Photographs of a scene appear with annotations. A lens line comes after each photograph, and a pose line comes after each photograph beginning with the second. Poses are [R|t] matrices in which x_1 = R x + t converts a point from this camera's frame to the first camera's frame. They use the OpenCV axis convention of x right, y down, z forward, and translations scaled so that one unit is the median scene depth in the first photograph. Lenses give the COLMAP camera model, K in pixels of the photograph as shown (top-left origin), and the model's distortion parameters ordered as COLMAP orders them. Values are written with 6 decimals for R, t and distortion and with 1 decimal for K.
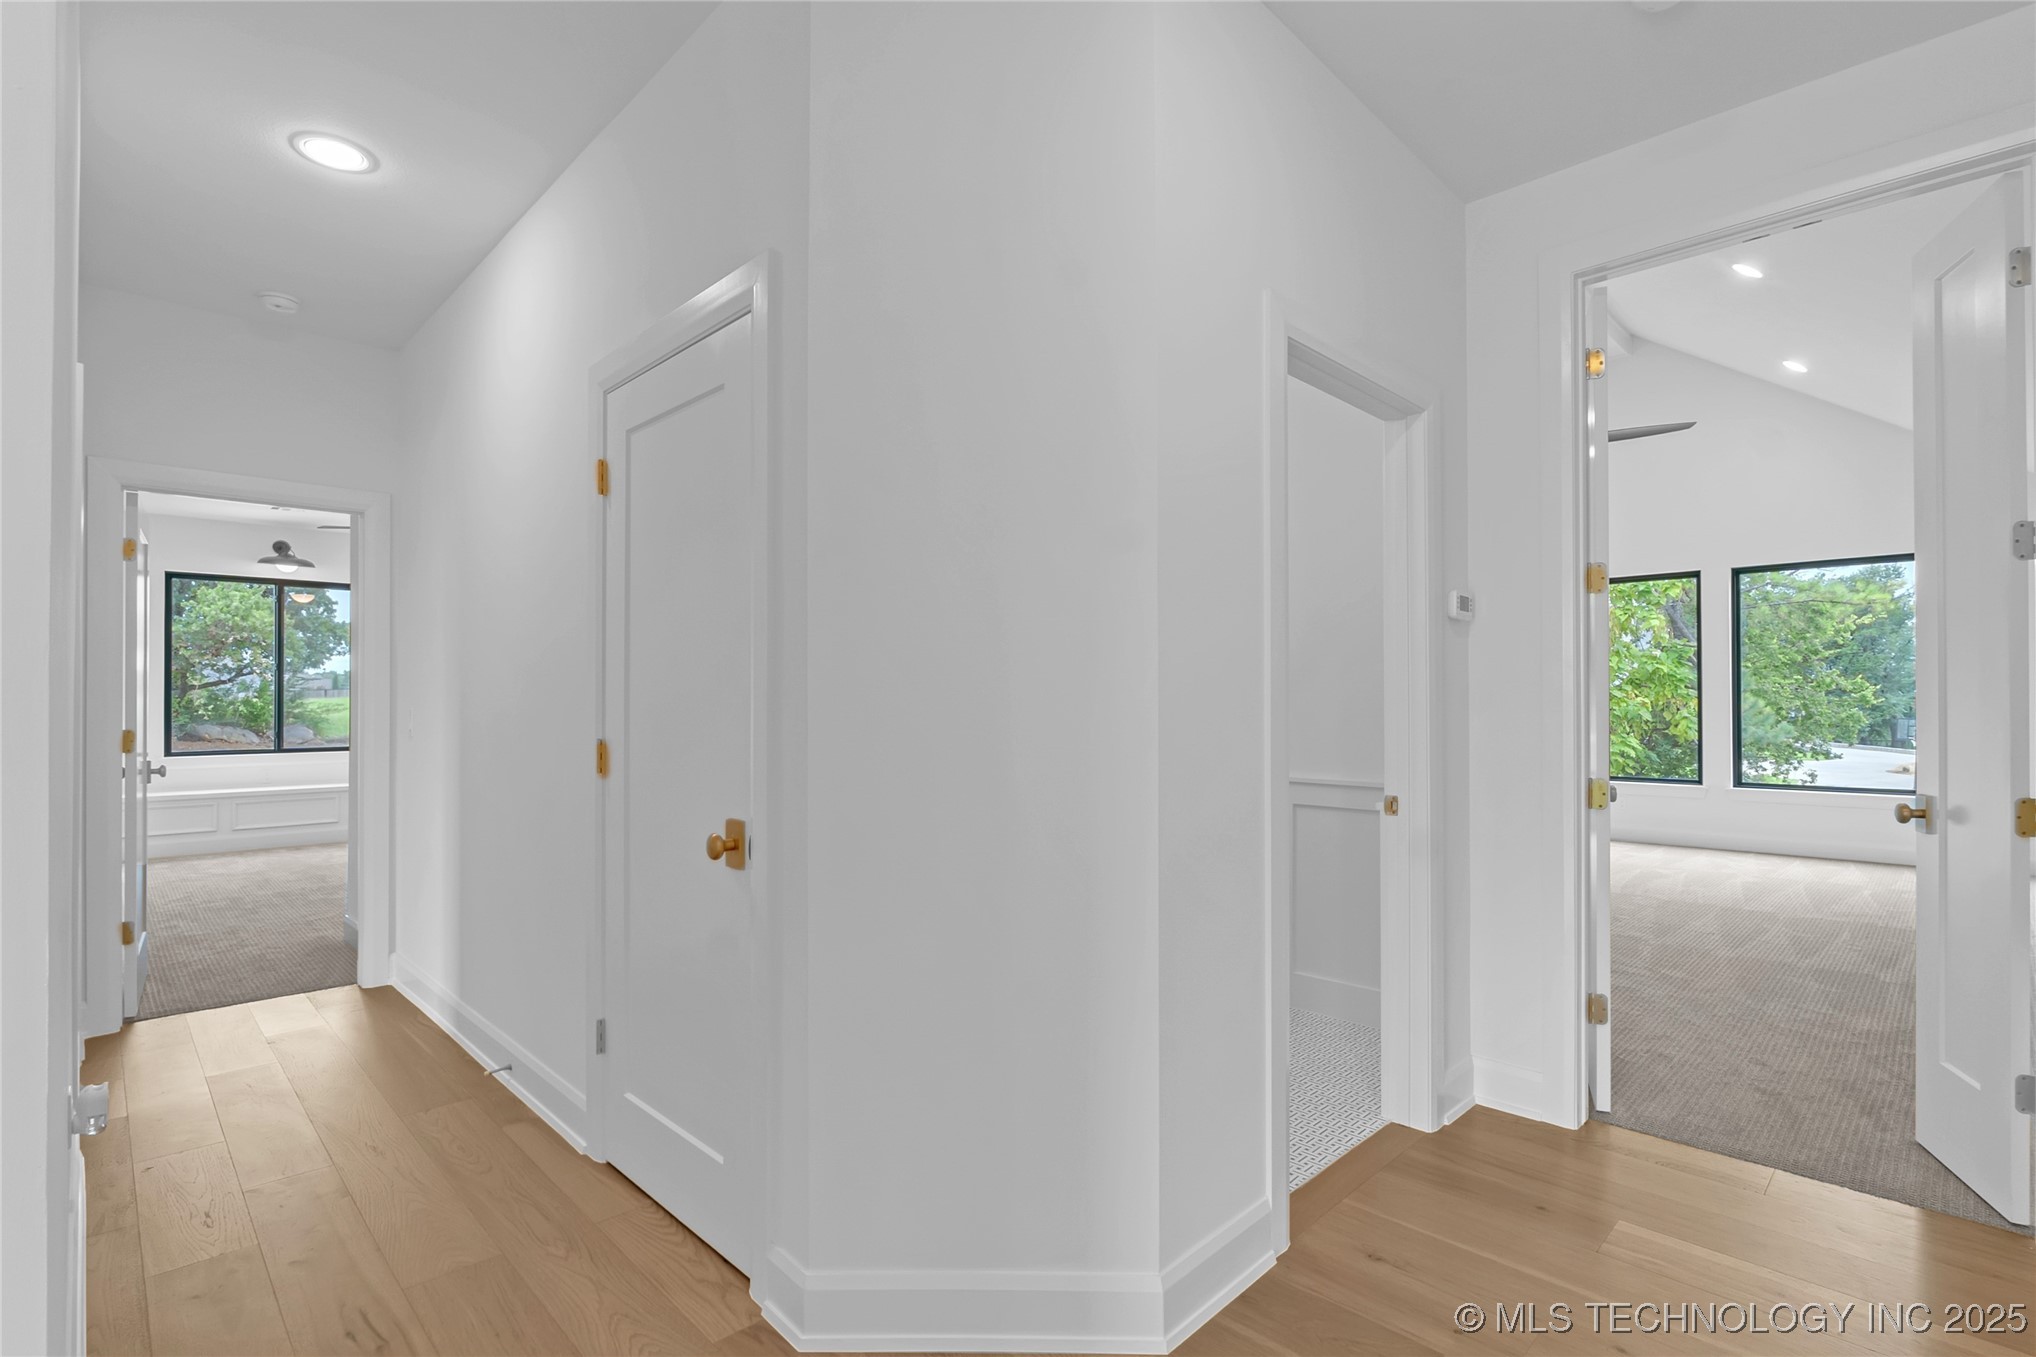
lens RADIAL K [[951.1, 0, 1019.1], [0, 951.1, 695.5], [0, 0, 1]] dist [-0.009713, 0.000795]
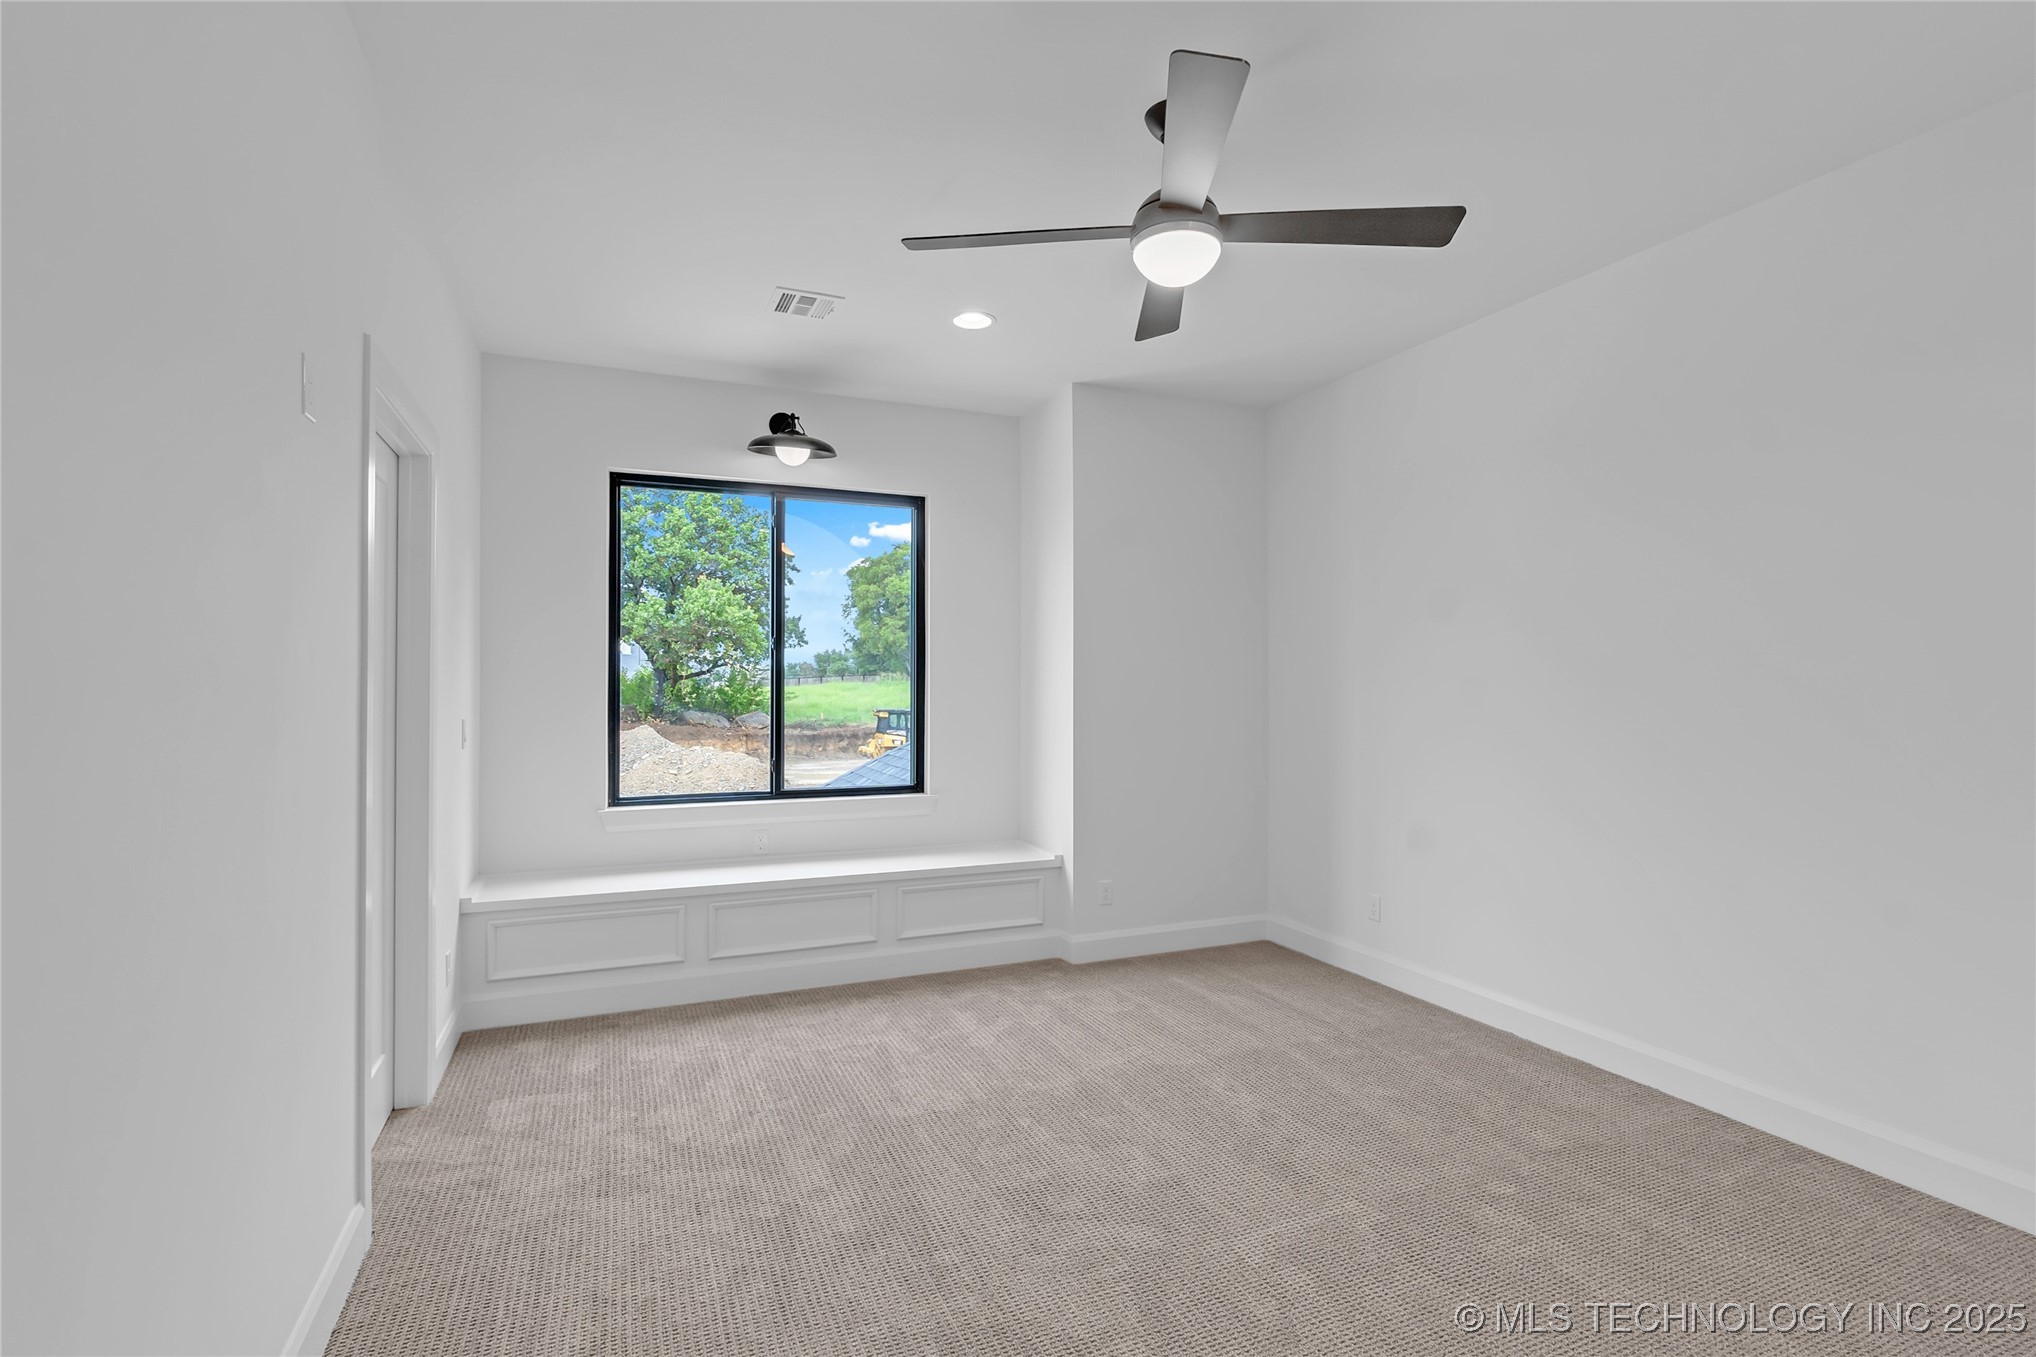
lens RADIAL K [[951.1, 0, 1024.0], [0, 951.1, 682.2], [0, 0, 1]] dist [-0.009713, 0.000795]
pose [[0.930369, 0.000366, -0.366624, -0.086095], [-0.001233, 0.999997, -0.002130, -0.001190], [0.366622, 0.002433, 0.930367, 0.103785]]
